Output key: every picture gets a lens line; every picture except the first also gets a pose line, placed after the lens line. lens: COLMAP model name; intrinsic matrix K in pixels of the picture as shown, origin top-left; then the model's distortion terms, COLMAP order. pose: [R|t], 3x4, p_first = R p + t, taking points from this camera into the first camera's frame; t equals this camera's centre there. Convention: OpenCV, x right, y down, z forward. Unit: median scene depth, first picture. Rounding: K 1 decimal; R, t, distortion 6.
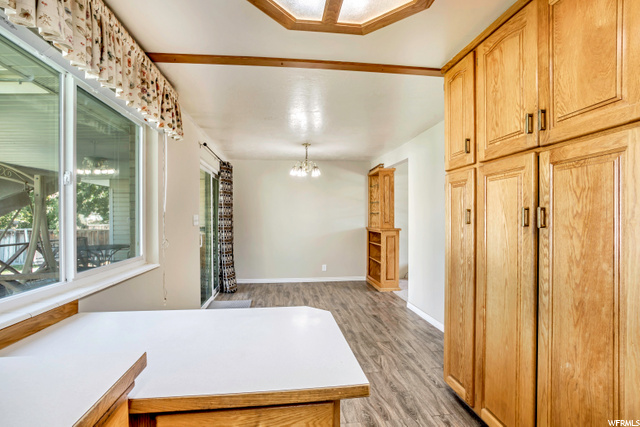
lens RADIAL K [[315.7, 0, 320.0], [0, 315.7, 213.5], [0, 0, 1]] dist [-0.001777, 0.000231]
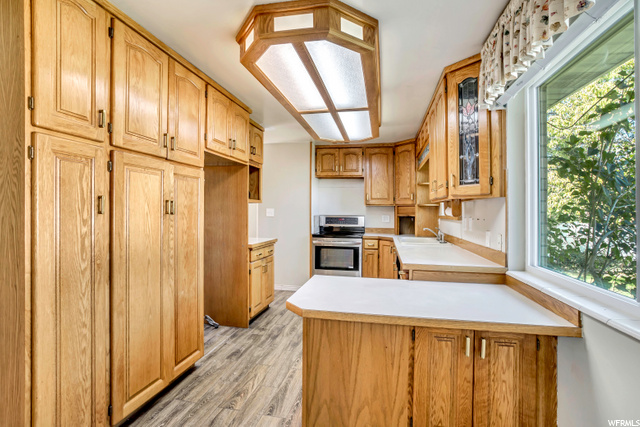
lens RADIAL K [[315.7, 0, 320.0], [0, 315.7, 213.5], [0, 0, 1]] dist [-0.001777, 0.000231]
pose [[-0.948159, 0.001771, 0.317790, -0.357951], [-0.000659, 0.999971, -0.007541, 0.041274], [-0.317794, -0.007359, -0.948131, 1.755857]]
